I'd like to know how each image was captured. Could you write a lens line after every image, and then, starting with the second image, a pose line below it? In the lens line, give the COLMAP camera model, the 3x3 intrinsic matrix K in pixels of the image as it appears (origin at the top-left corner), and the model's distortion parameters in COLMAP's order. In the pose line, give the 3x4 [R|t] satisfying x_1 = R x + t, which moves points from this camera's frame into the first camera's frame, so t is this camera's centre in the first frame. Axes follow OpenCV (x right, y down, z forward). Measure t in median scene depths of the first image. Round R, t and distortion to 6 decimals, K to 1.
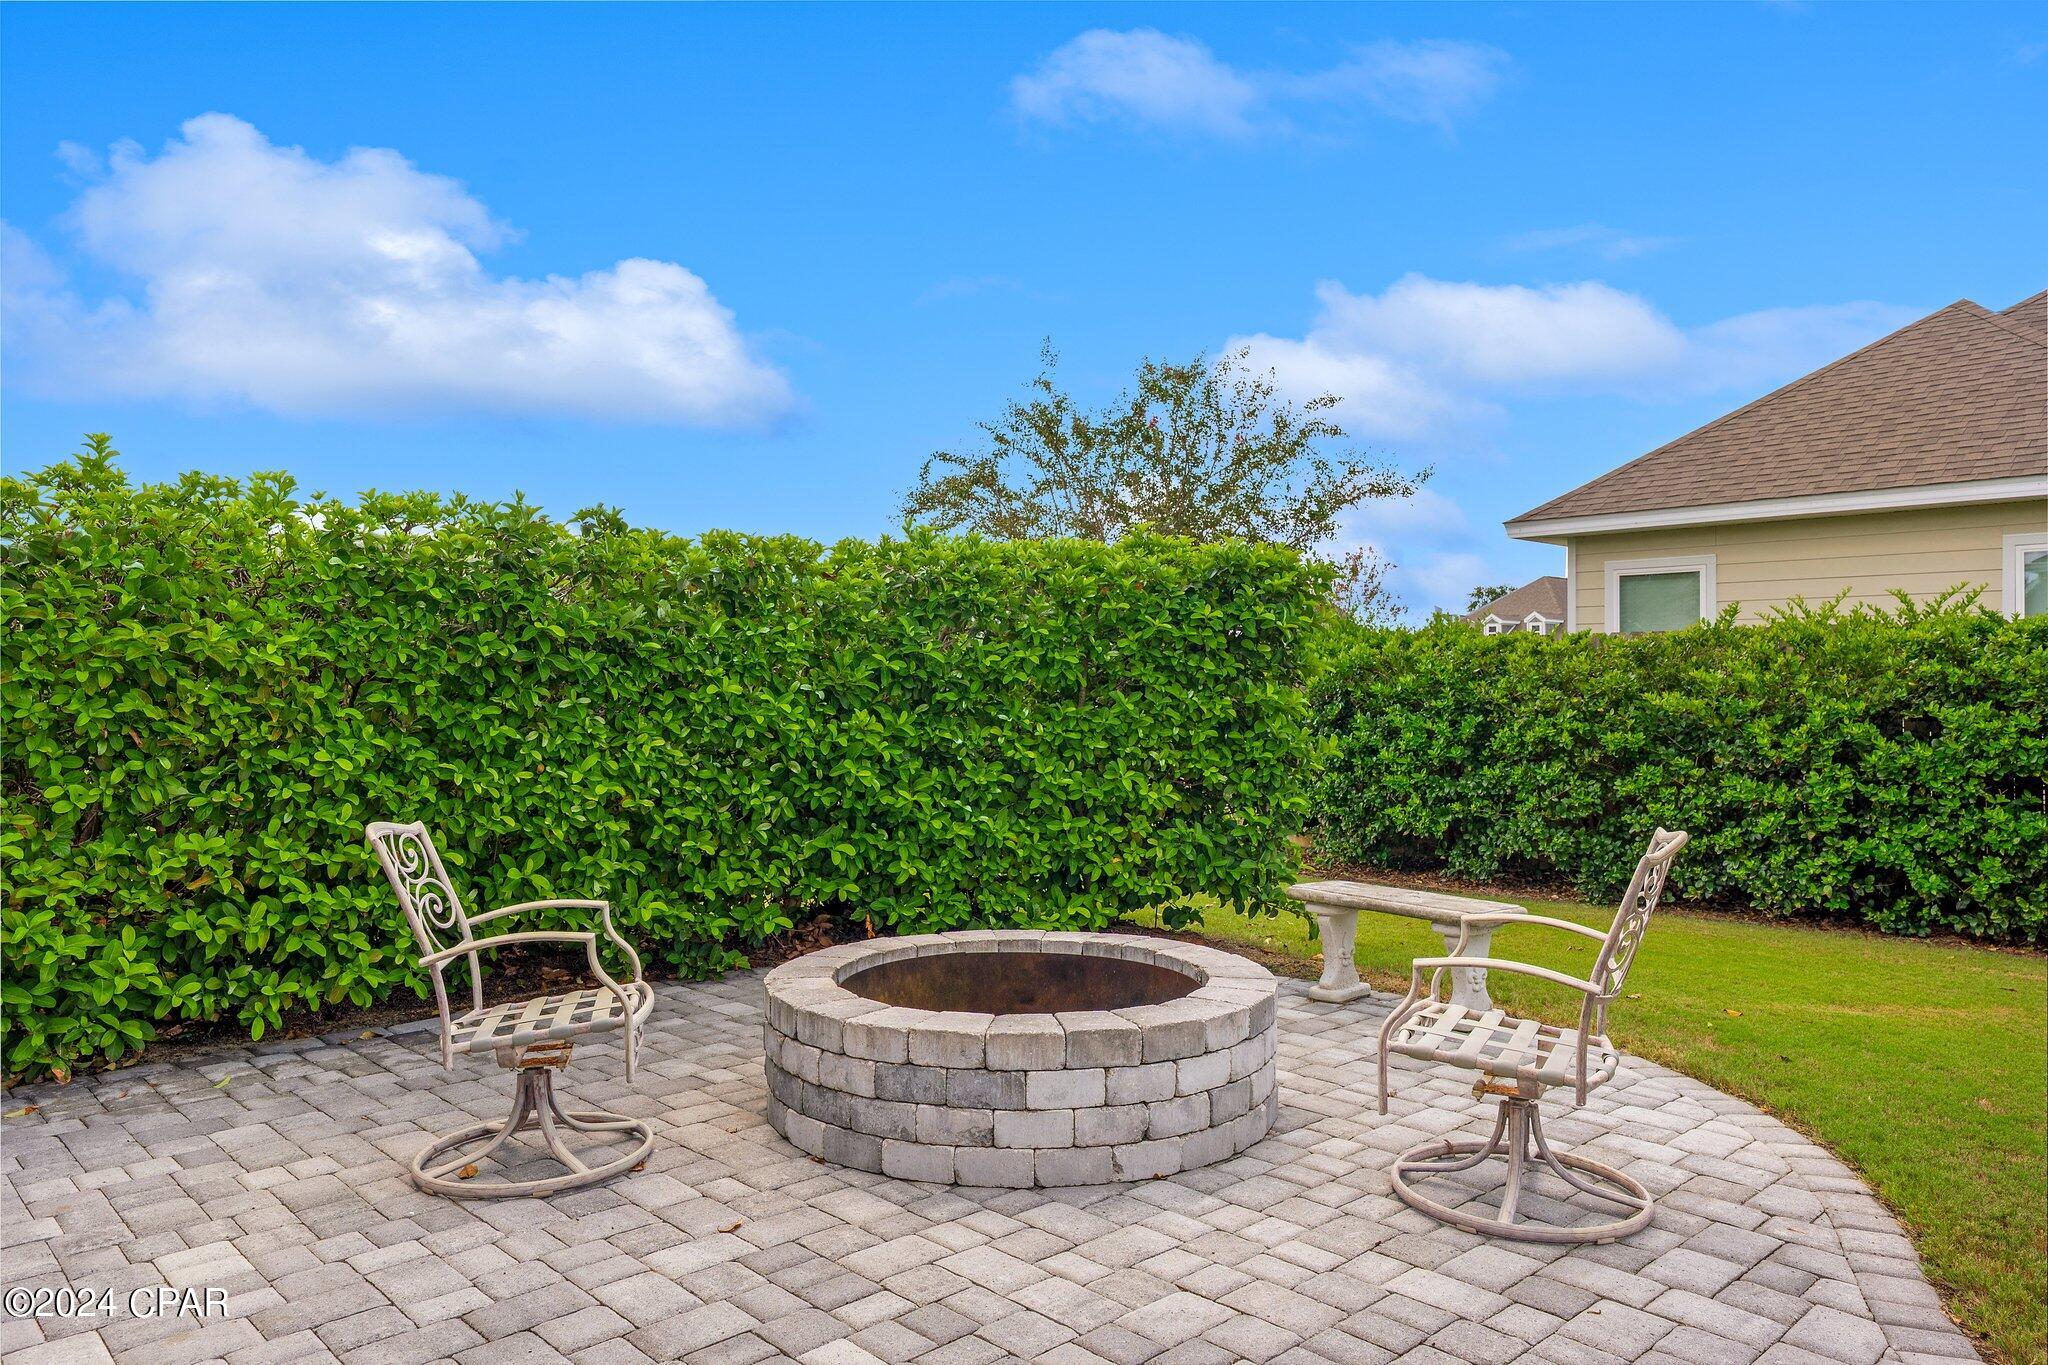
lens RADIAL K [[1419.9, 0, 1024.0], [0, 1419.9, 682.5], [0, 0, 1]] dist [0.000289, 0.000004]
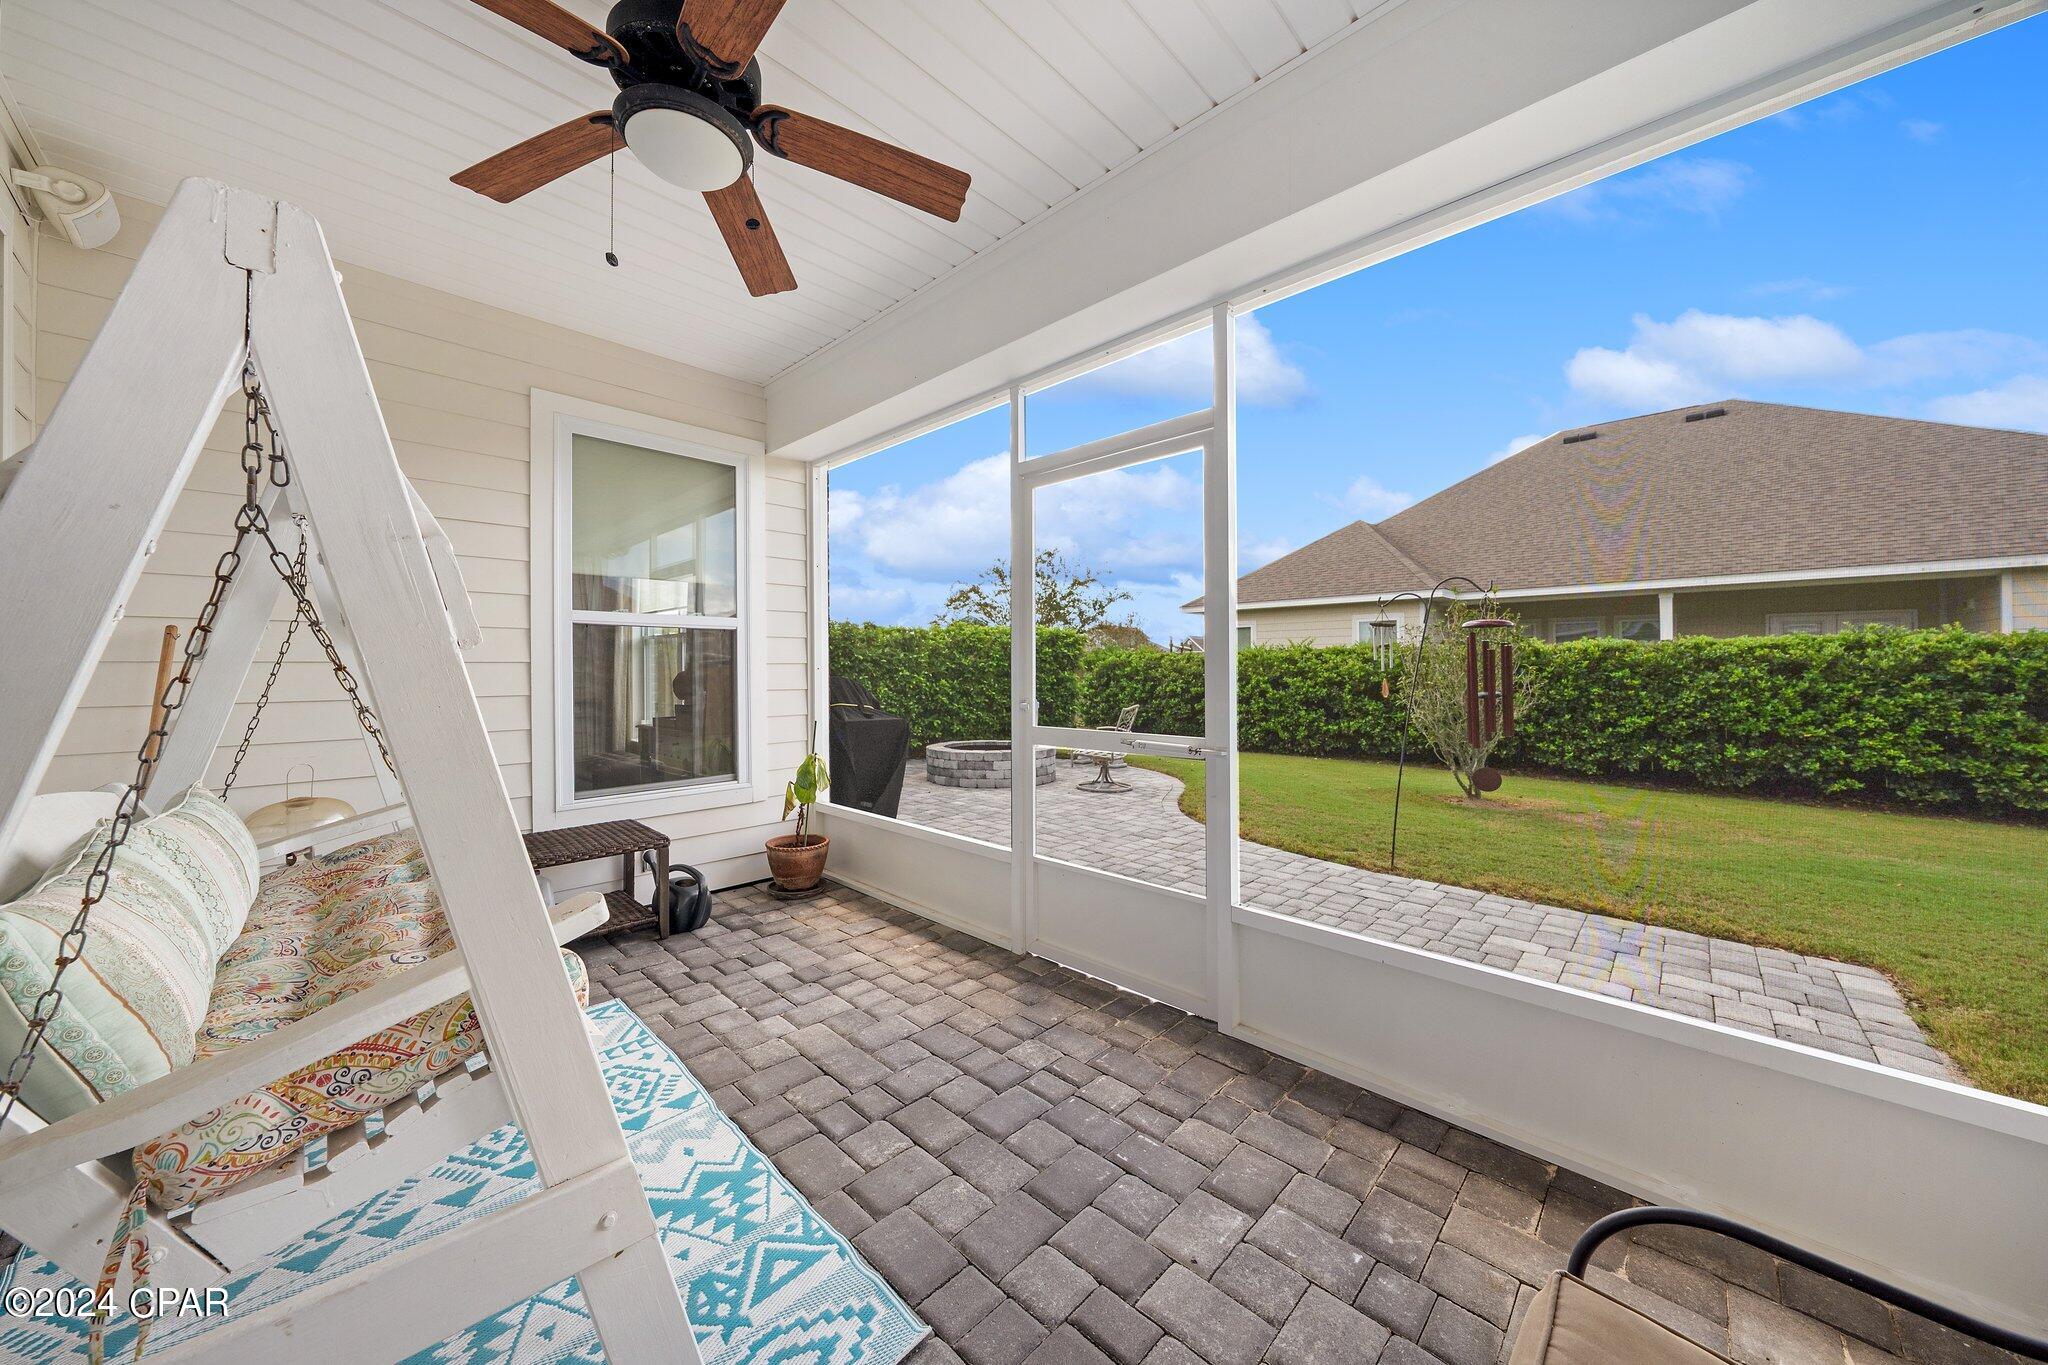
lens RADIAL K [[701.2, 0, 1024.0], [0, 701.2, 682.5], [0, 0, 1]] dist [0.000042, -0.000001]
pose [[0.998757, -0.002497, 0.049782, -0.005517], [0.001545, 0.999815, 0.019154, -0.004914], [-0.049820, -0.019054, 0.998576, -0.615344]]
